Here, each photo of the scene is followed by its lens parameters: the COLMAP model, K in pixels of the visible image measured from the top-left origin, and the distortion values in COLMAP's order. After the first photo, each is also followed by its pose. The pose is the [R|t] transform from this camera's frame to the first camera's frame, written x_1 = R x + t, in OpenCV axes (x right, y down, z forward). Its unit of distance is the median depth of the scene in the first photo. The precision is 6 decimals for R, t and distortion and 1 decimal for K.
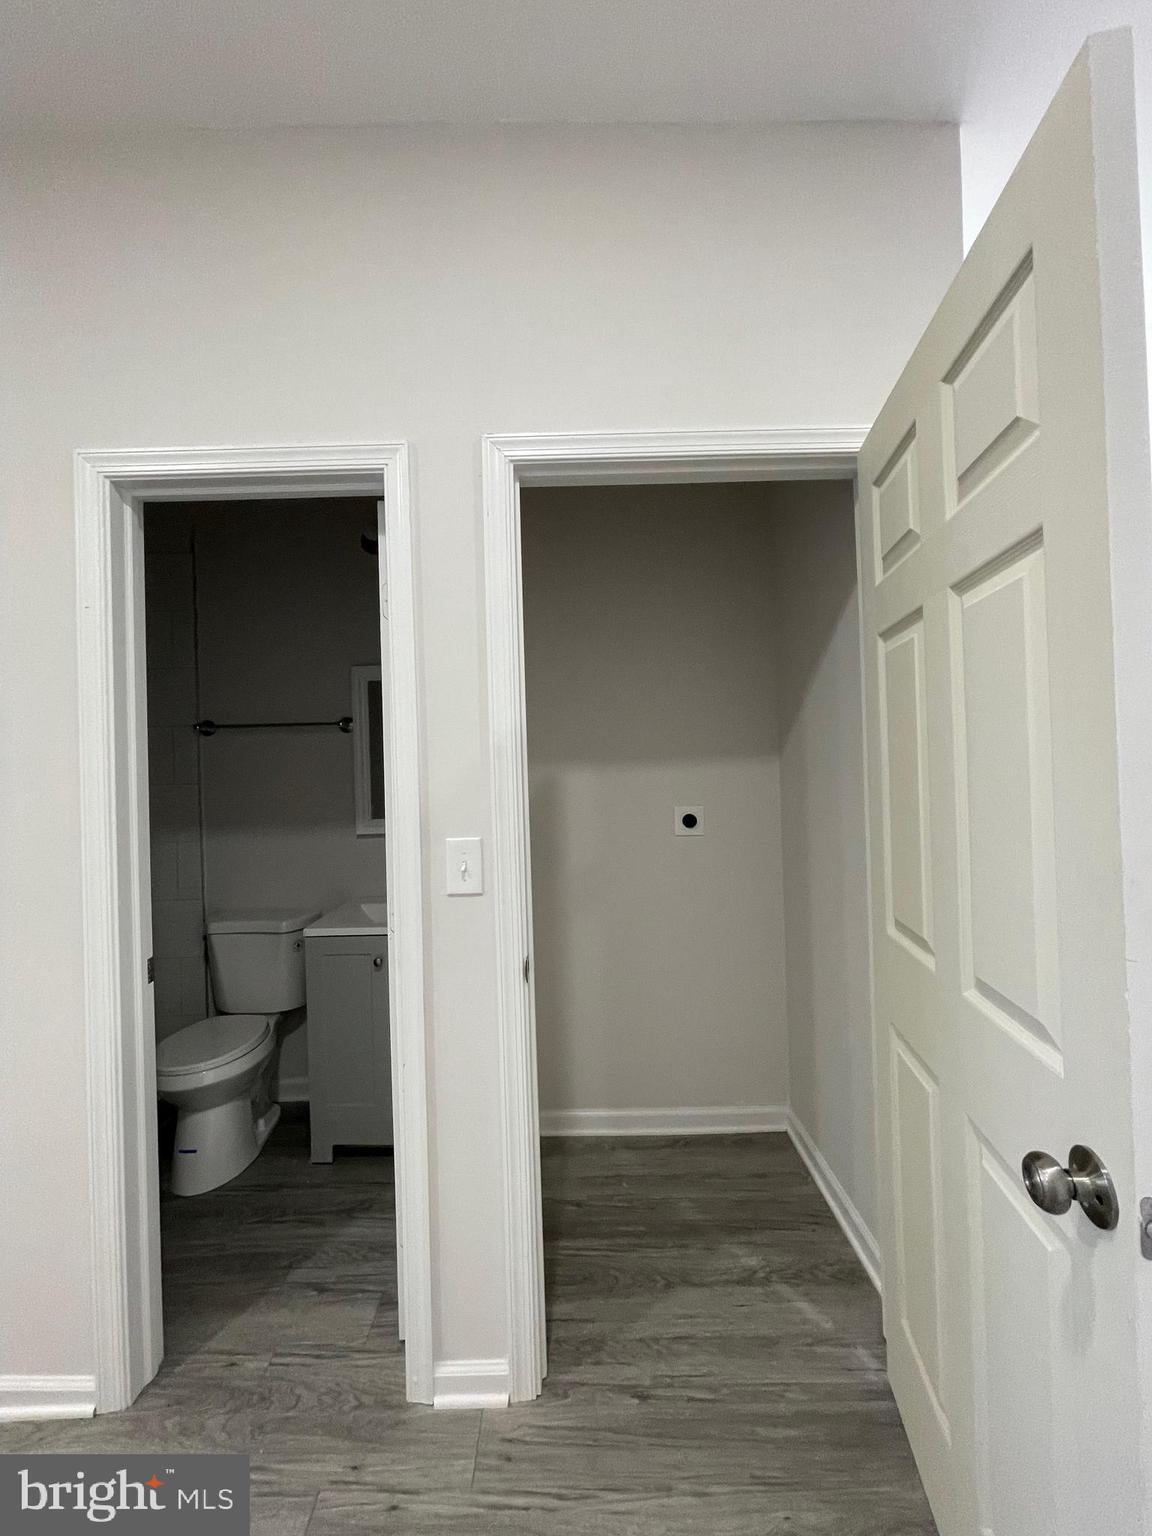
lens RADIAL K [[611.6, 0, 575.8], [0, 611.6, 764.1], [0, 0, 1]] dist [-0.003414, -0.000463]
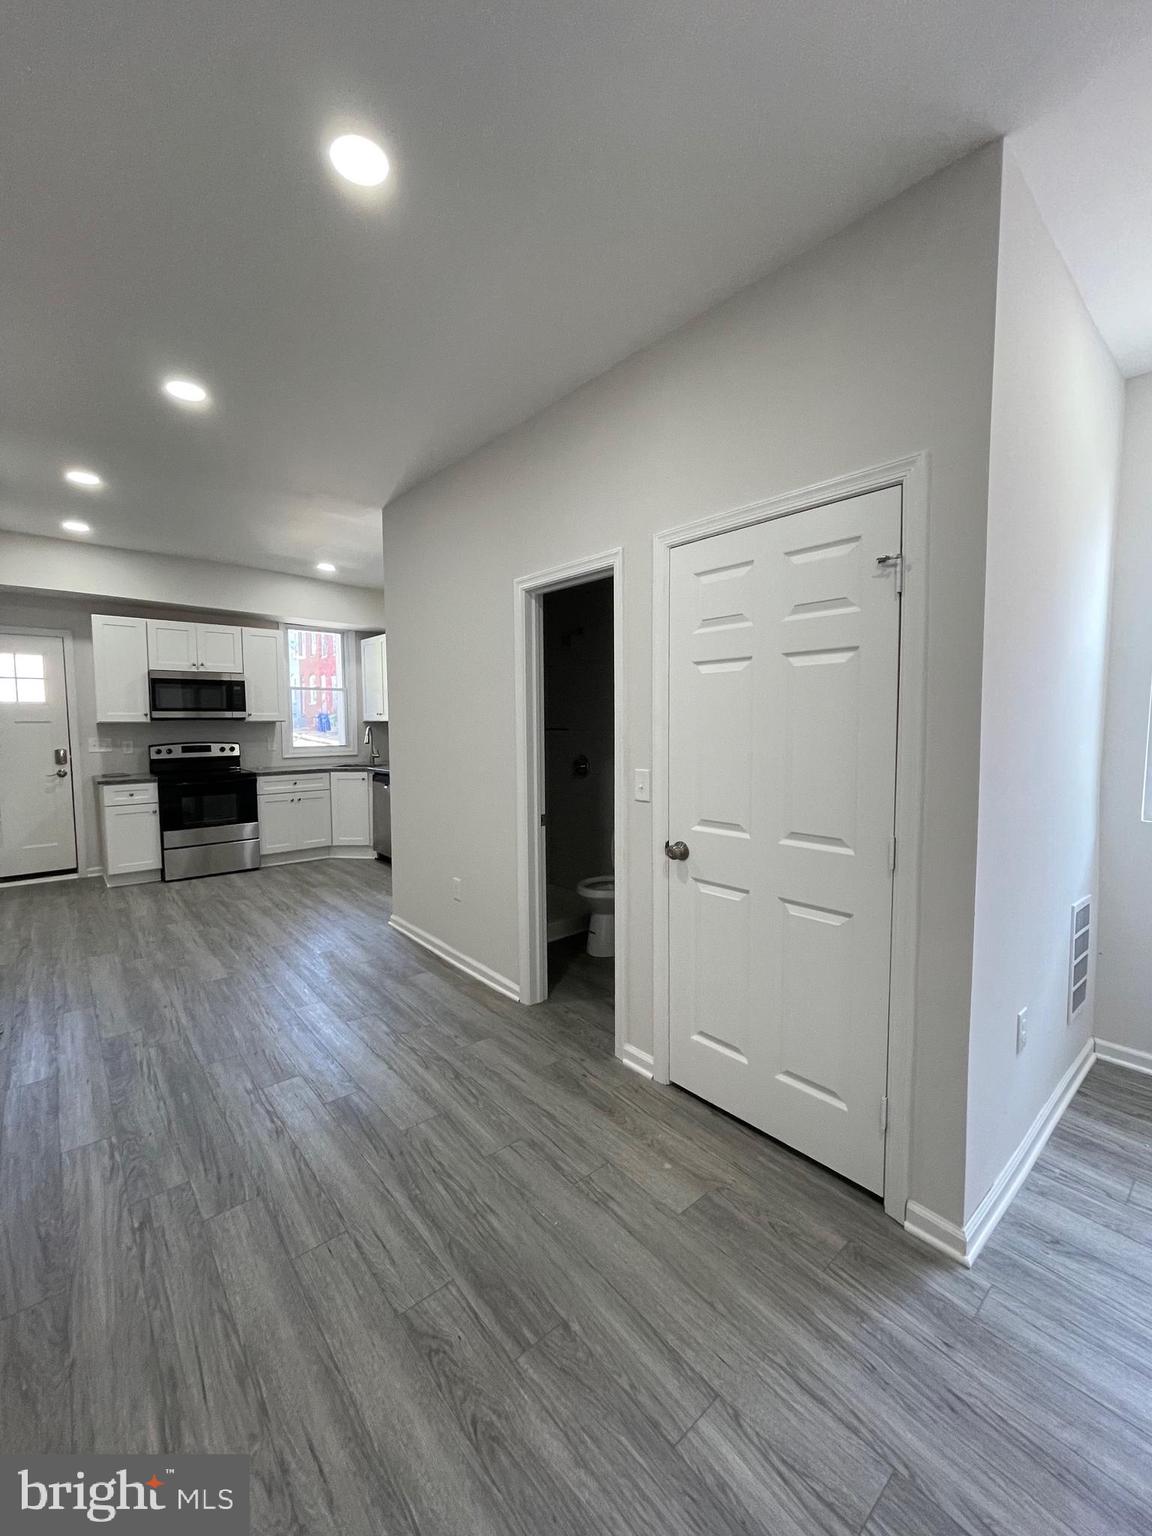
lens RADIAL K [[611.6, 0, 583.9], [0, 611.6, 762.1], [0, 0, 1]] dist [-0.003414, -0.000463]
pose [[0.657721, 0.073824, -0.749636, 1.041040], [-0.006227, 0.995685, 0.092591, -0.063858], [0.753236, -0.056231, 0.655342, -0.296361]]
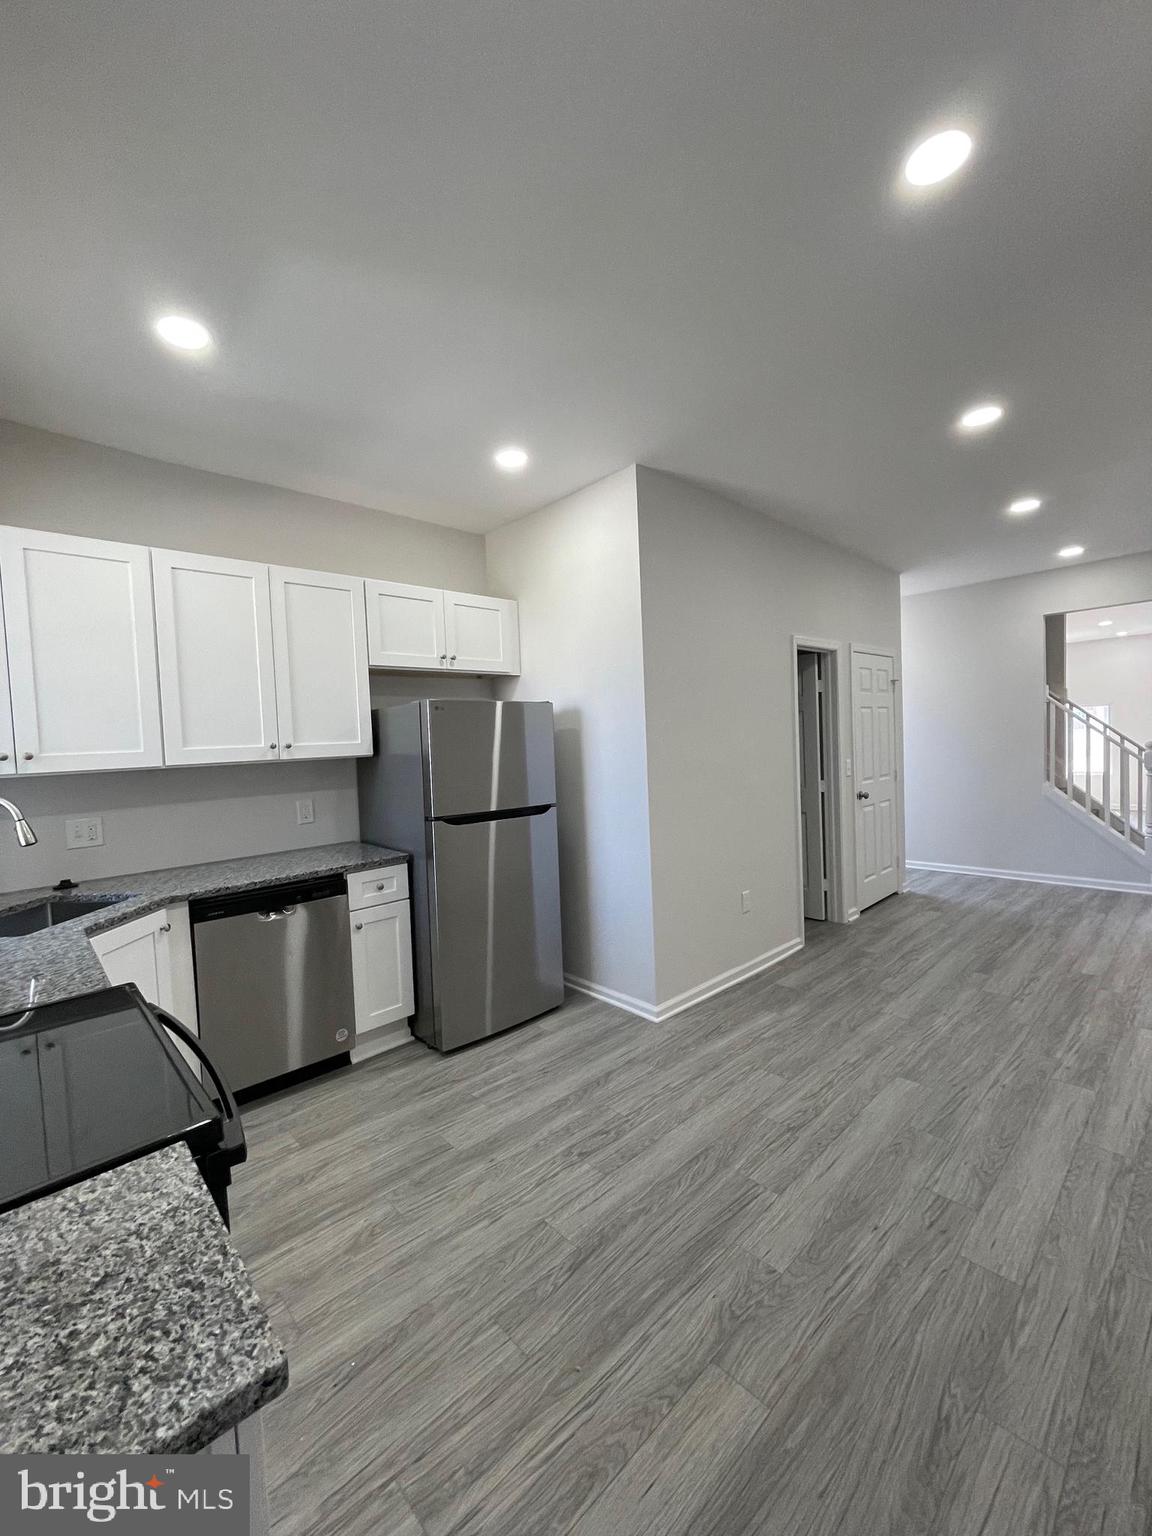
lens RADIAL K [[611.6, 0, 582.2], [0, 611.6, 768.3], [0, 0, 1]] dist [-0.003414, -0.000463]
pose [[0.735408, -0.037668, 0.676577, -3.688879], [0.023218, 0.999268, 0.030396, 0.054993], [-0.677227, -0.006645, 0.735744, -0.501996]]
